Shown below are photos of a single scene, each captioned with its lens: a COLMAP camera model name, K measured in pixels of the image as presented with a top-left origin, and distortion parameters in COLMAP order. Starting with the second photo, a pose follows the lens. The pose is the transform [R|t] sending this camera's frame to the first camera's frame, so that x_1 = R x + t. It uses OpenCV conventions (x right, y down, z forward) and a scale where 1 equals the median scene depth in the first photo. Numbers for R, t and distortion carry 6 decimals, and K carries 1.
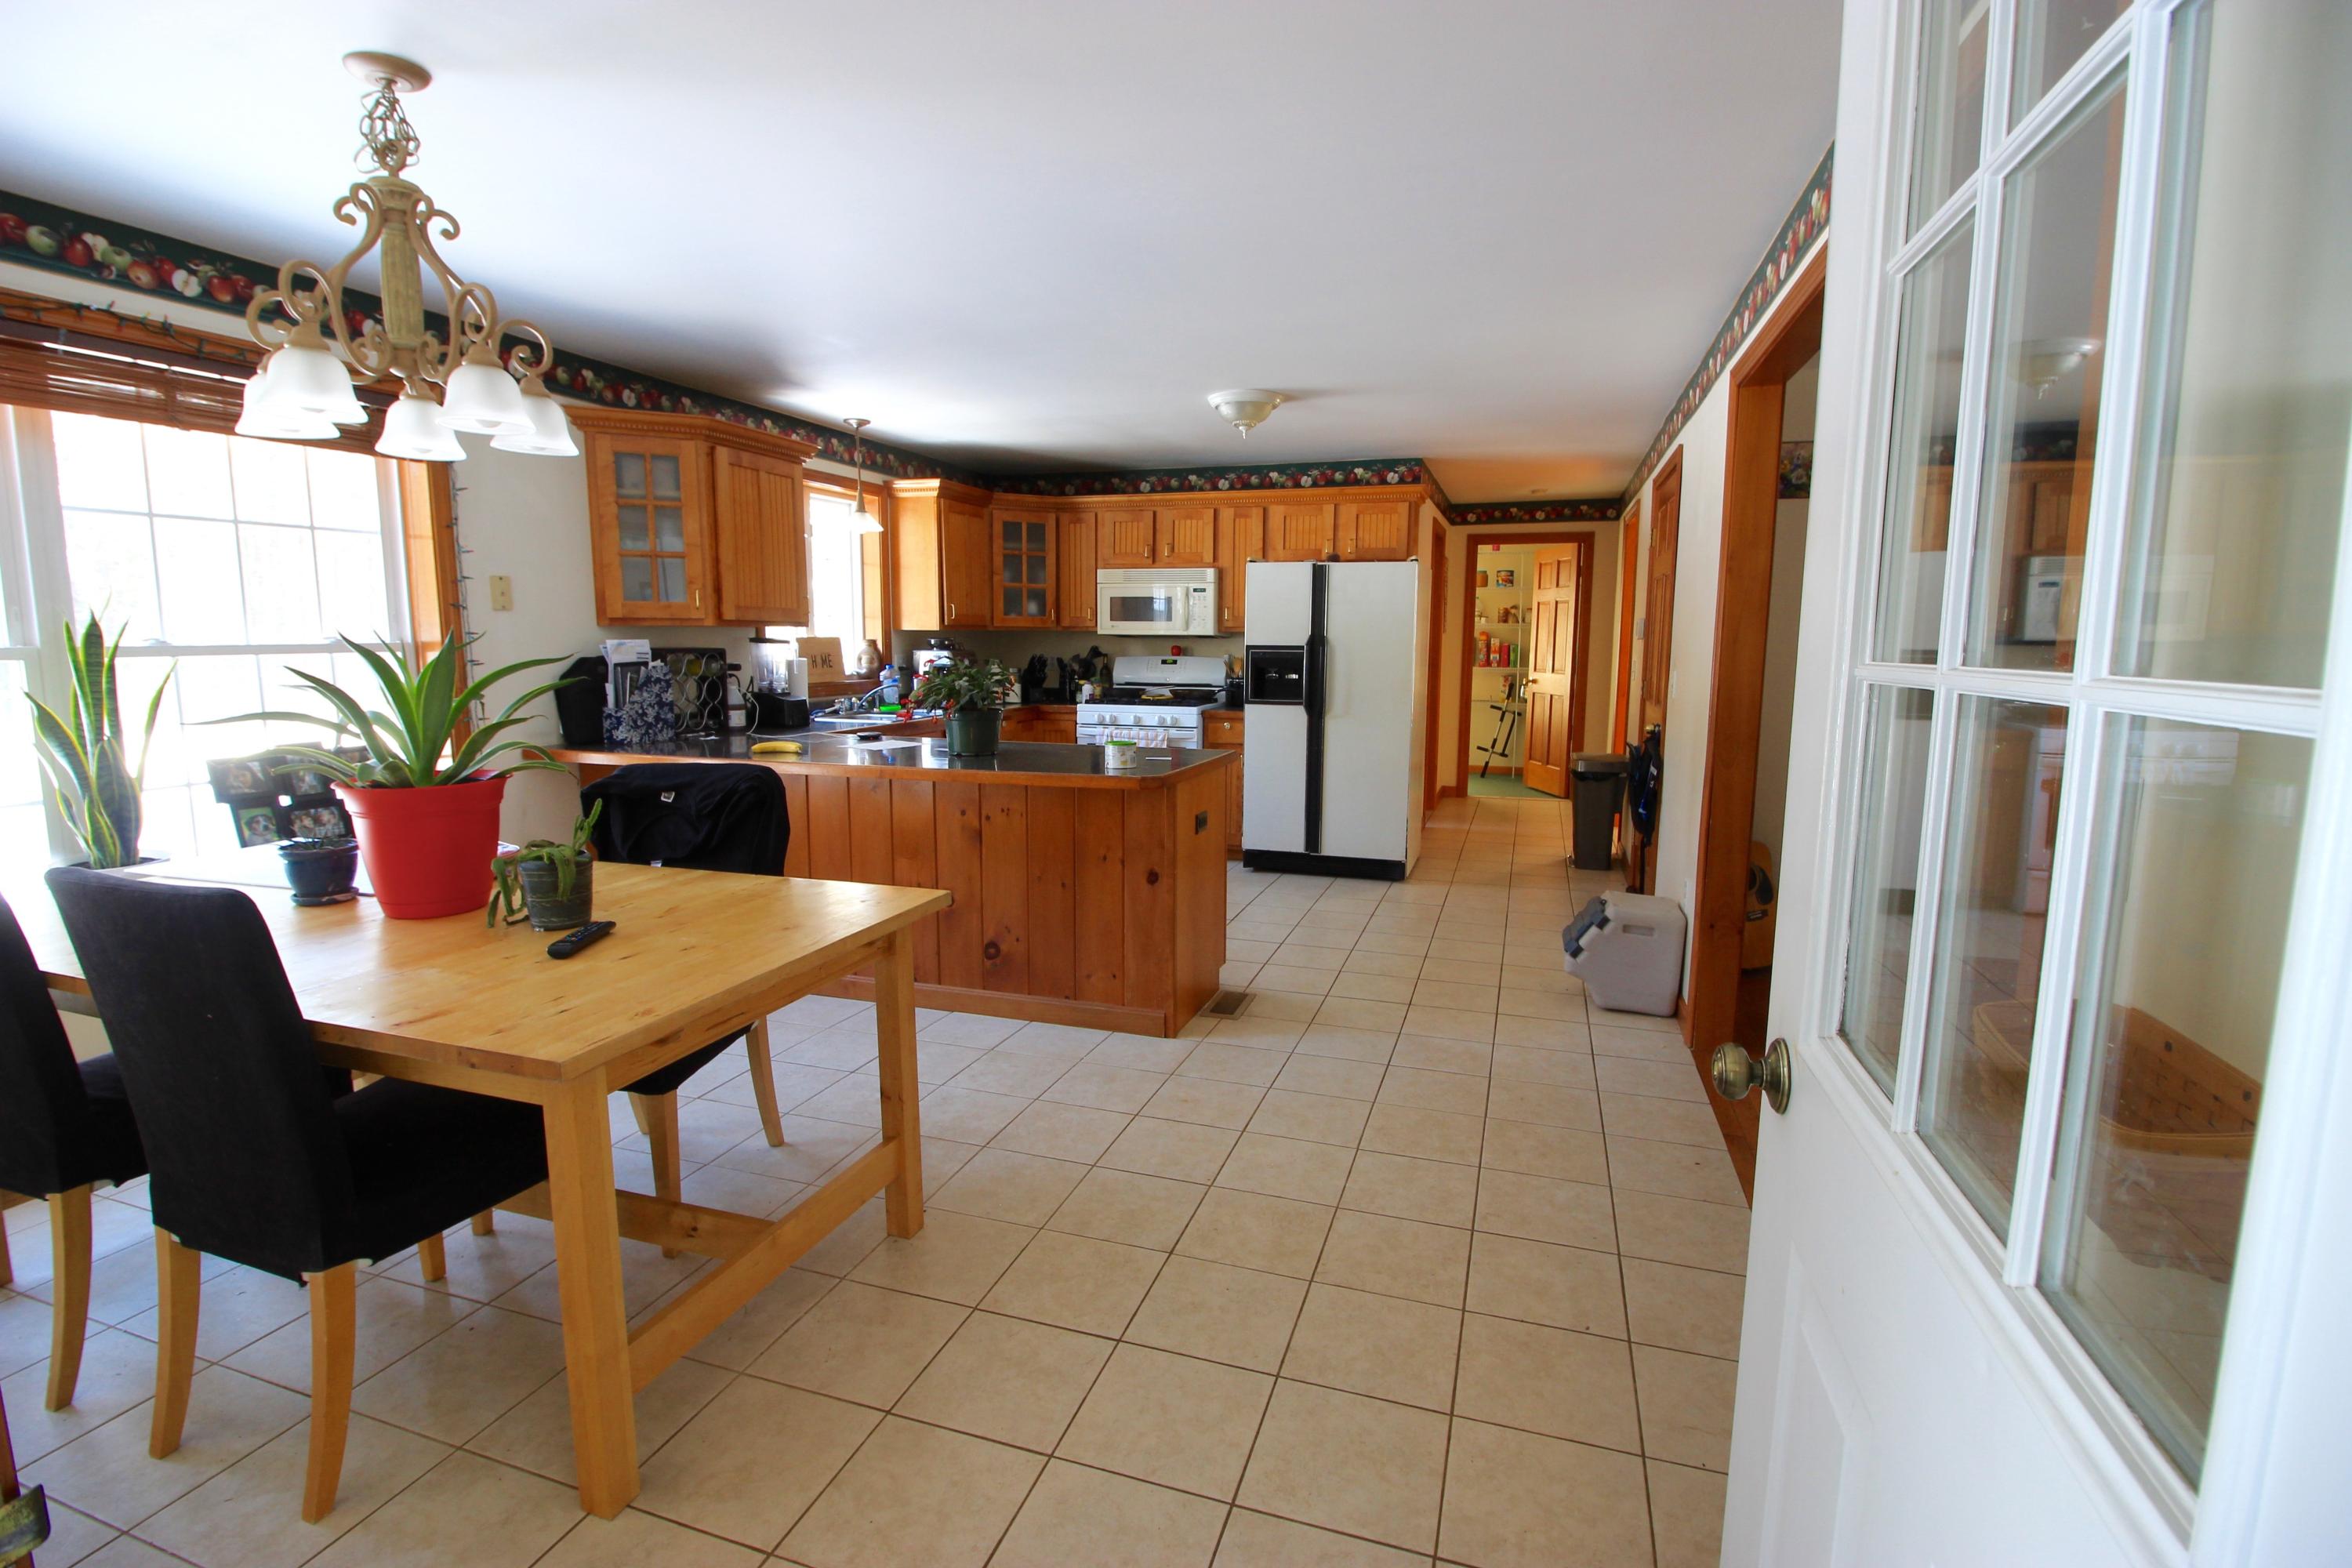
lens RADIAL K [[1066.9, 0, 1180.1], [0, 1066.9, 764.0], [0, 0, 1]] dist [0.002367, -0.015603]
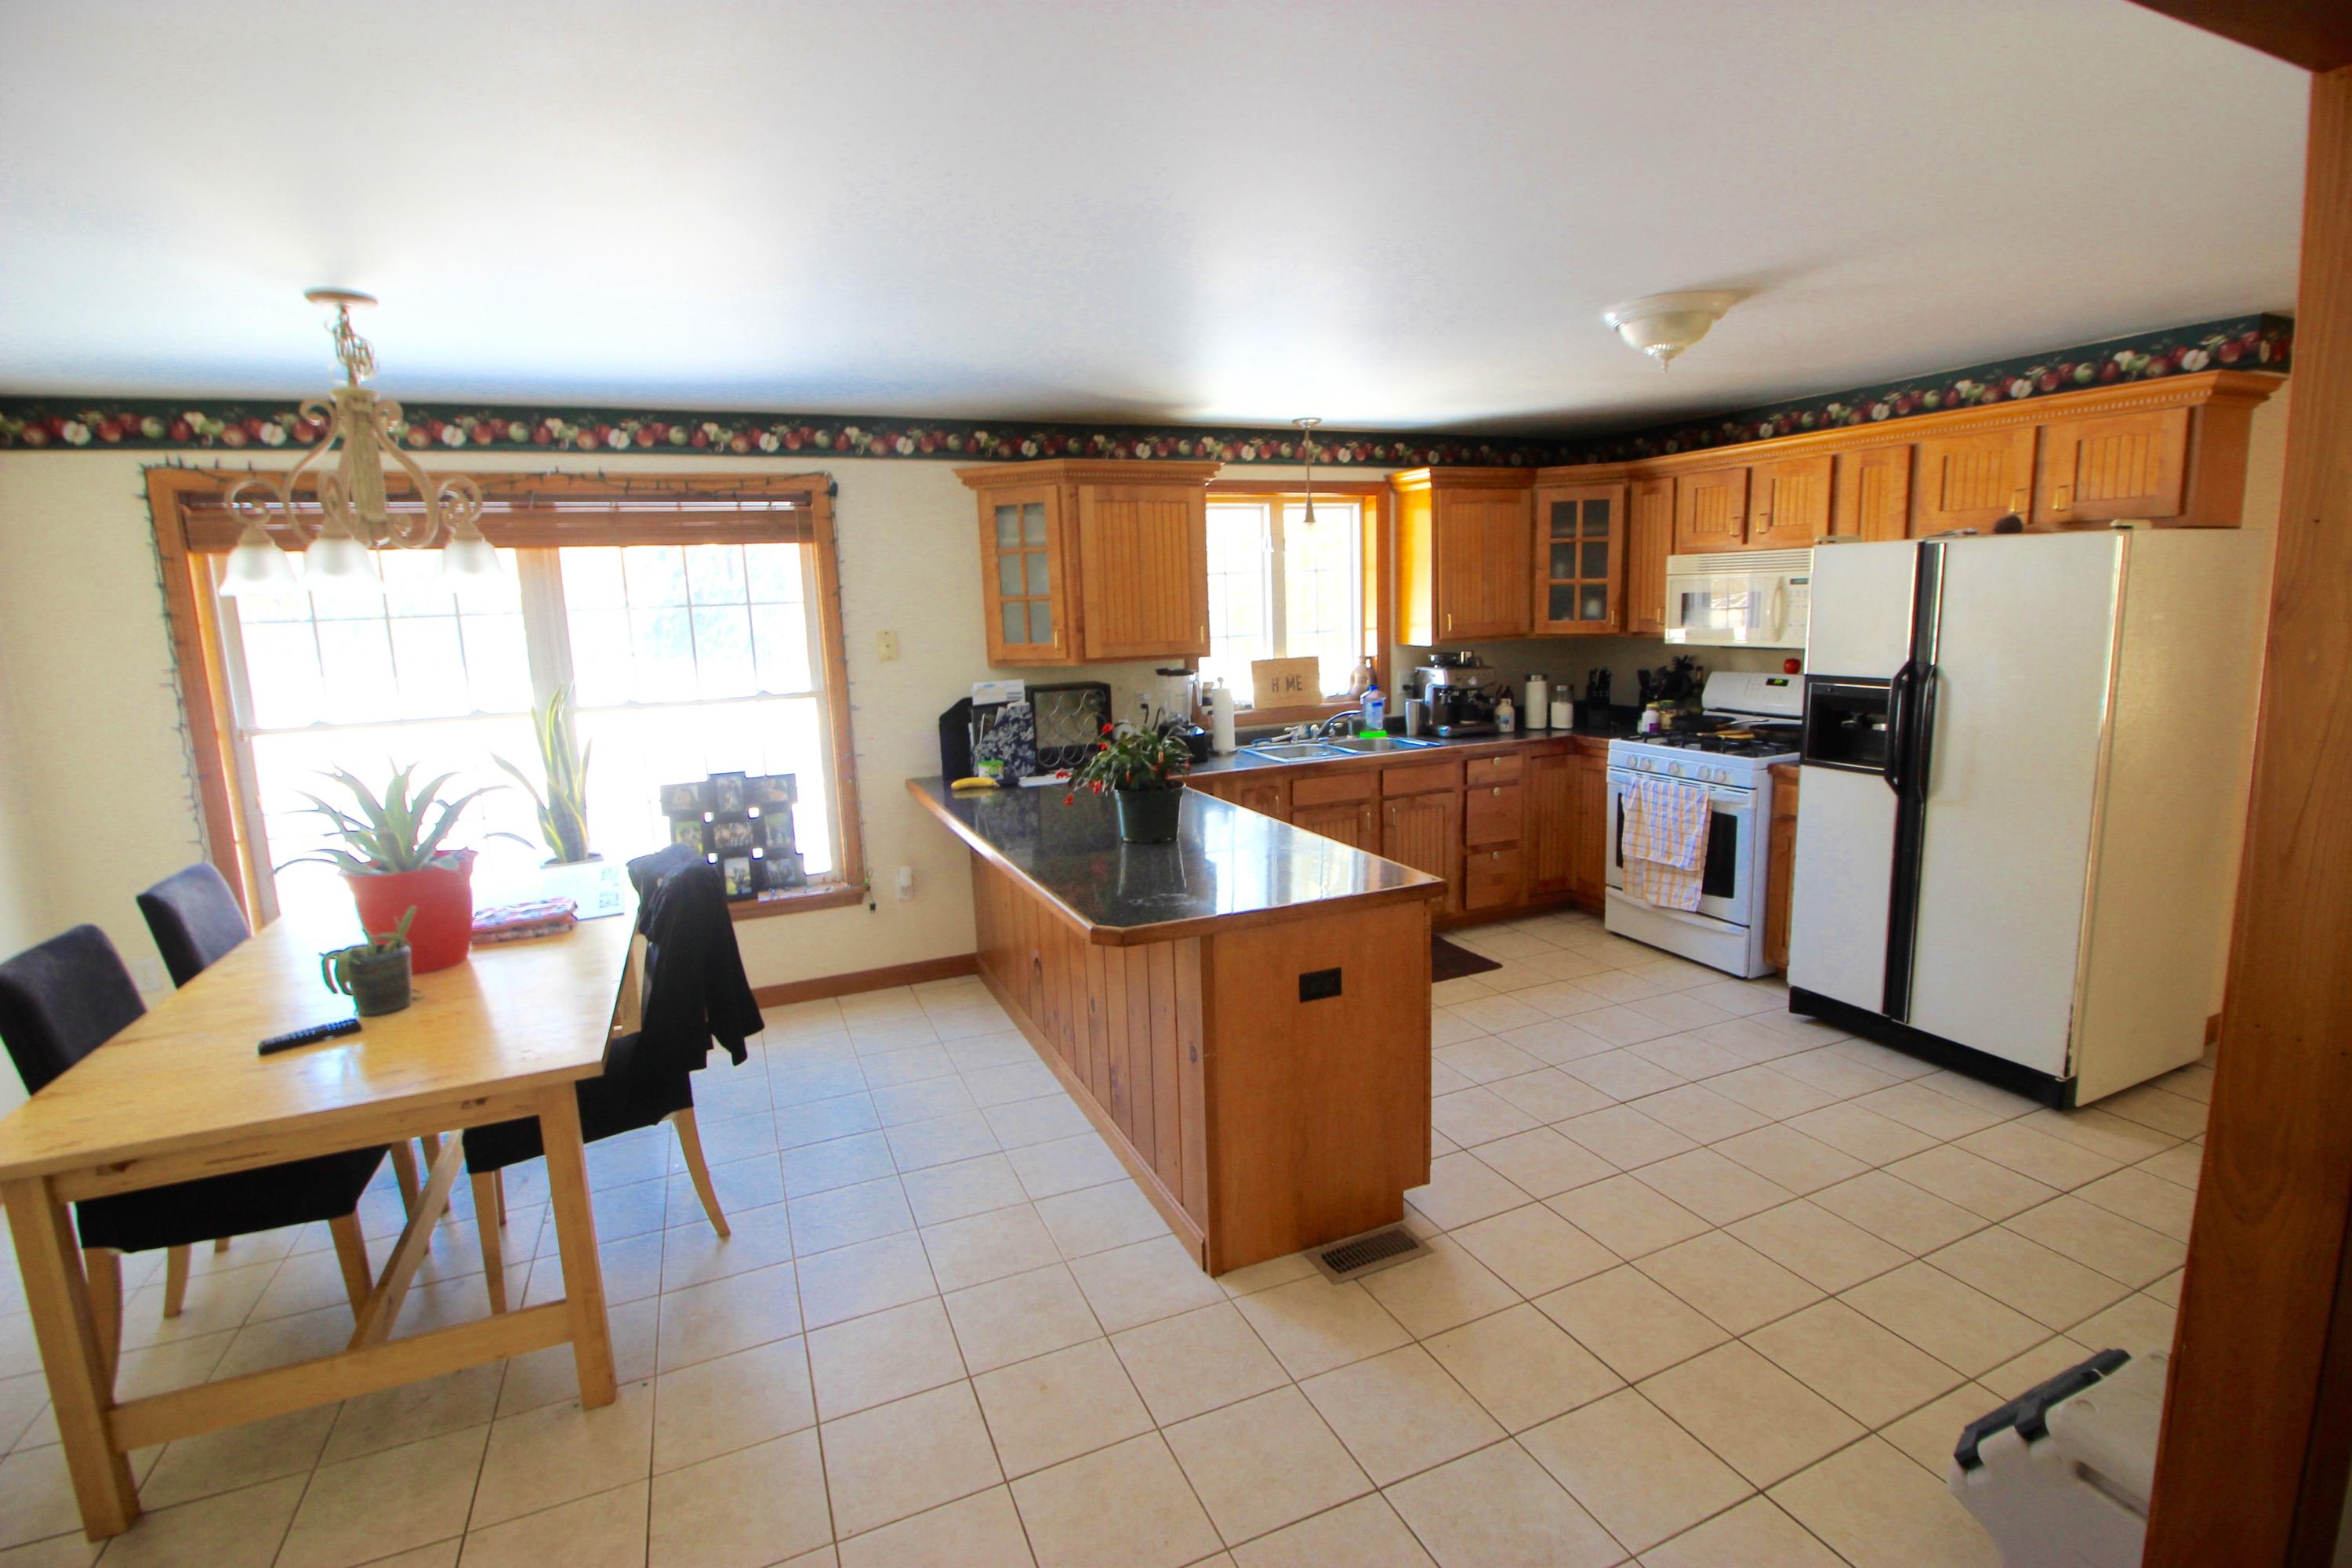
lens RADIAL K [[1066.9, 0, 1180.1], [0, 1066.9, 764.0], [0, 0, 1]] dist [0.002367, -0.015603]
pose [[0.674737, 0.084133, -0.733248, 0.278339], [-0.051667, 0.996429, 0.066786, -0.080034], [0.736248, -0.007178, 0.676674, 0.283801]]
